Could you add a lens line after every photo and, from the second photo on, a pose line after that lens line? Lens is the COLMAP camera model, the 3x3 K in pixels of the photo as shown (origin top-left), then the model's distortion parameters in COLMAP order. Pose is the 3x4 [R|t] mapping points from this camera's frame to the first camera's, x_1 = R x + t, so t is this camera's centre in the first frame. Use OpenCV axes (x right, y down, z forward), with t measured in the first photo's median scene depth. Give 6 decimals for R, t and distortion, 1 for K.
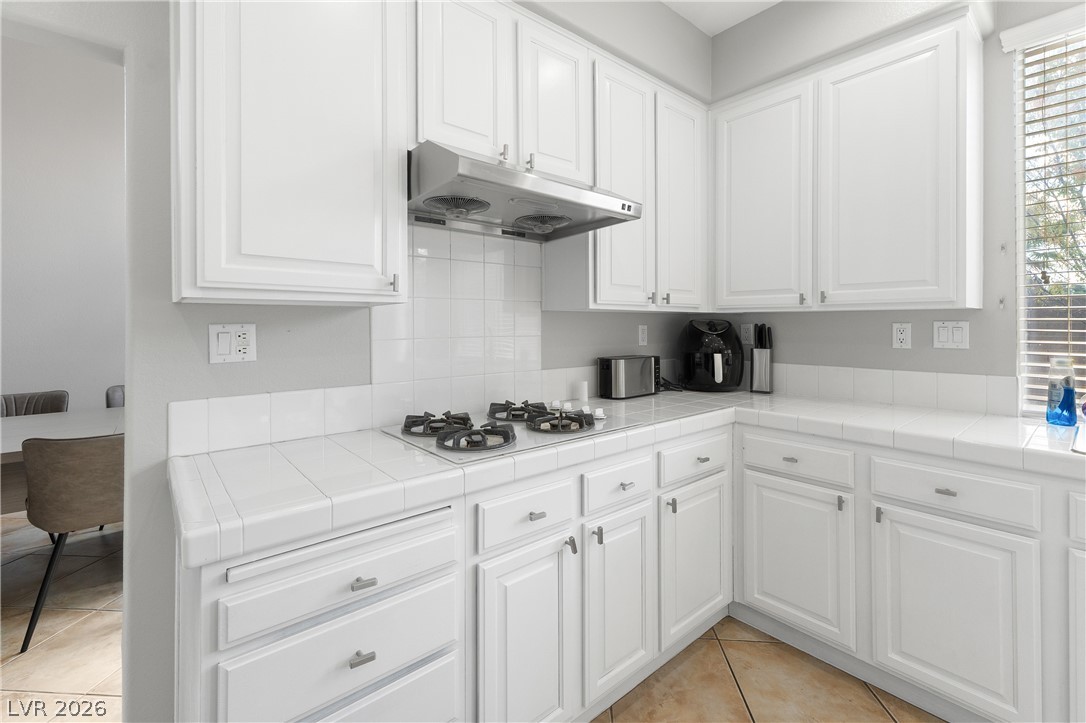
lens RADIAL K [[465.7, 0, 544.9], [0, 465.7, 323.8], [0, 0, 1]] dist [0.002685, -0.000041]
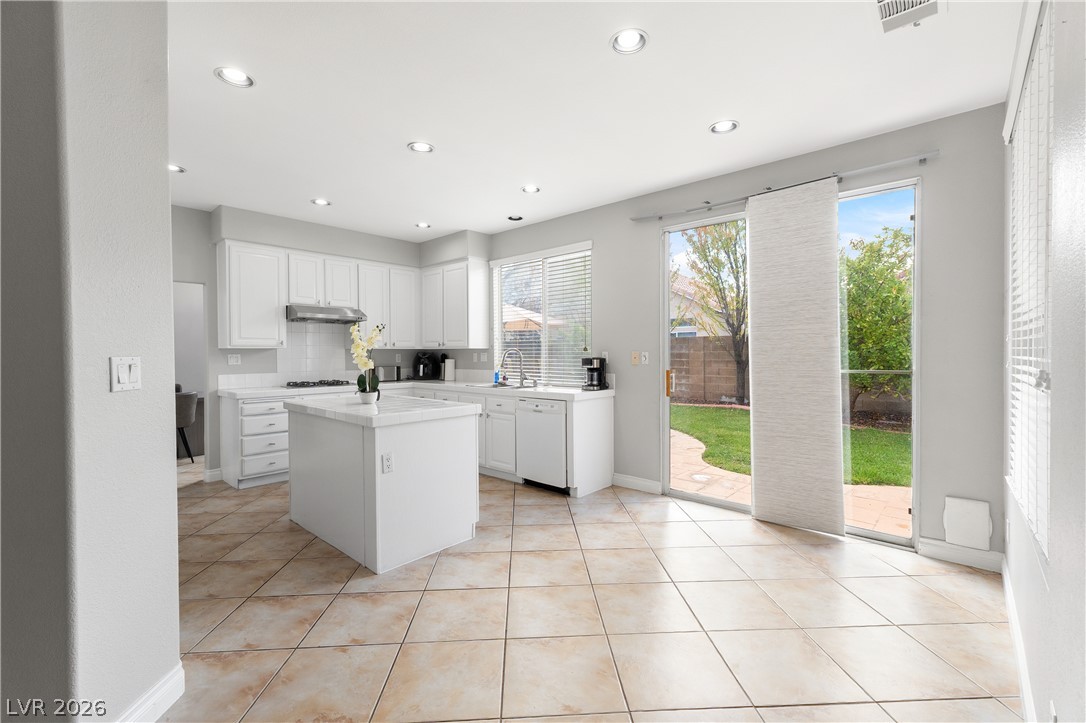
lens RADIAL K [[465.7, 0, 544.3], [0, 465.7, 356.3], [0, 0, 1]] dist [0.002685, -0.000041]
pose [[0.992463, -0.004050, 0.122476, 1.039704], [0.003209, 0.999970, 0.007067, -0.000377], [-0.122501, -0.006621, 0.992446, -2.360501]]
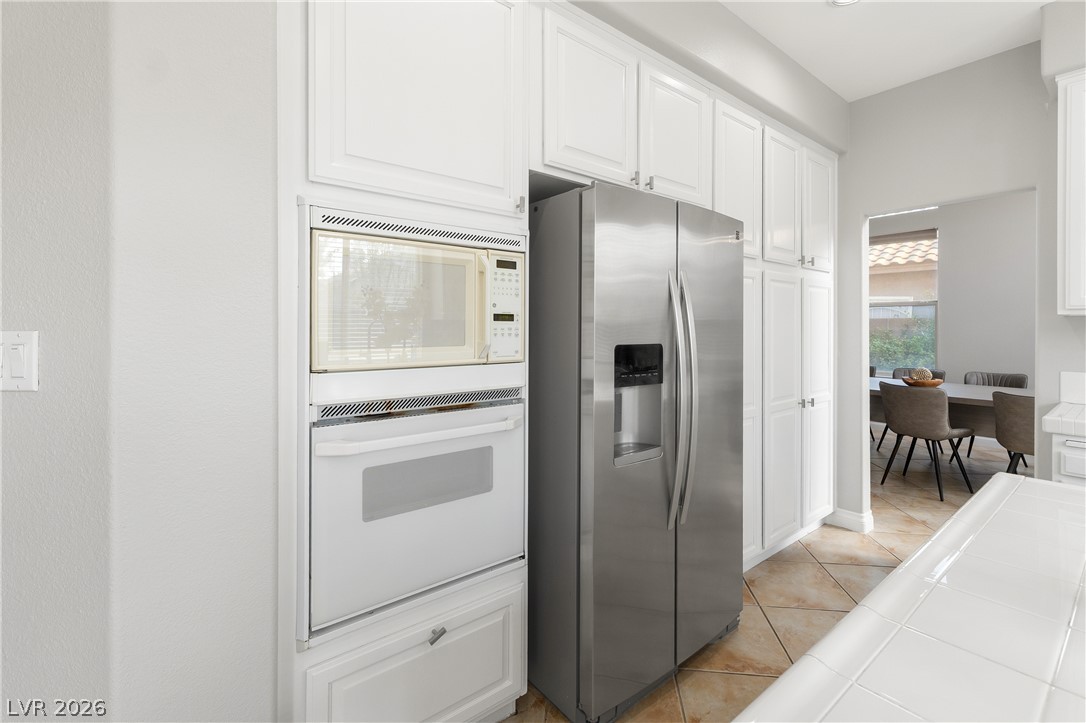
lens RADIAL K [[465.7, 0, 538.1], [0, 465.7, 325.3], [0, 0, 1]] dist [0.002685, -0.000041]
pose [[-0.064404, -0.005000, -0.997911, 0.884704], [0.000714, 0.999987, -0.005057, -0.002277], [0.997924, -0.001038, -0.064400, -0.706039]]
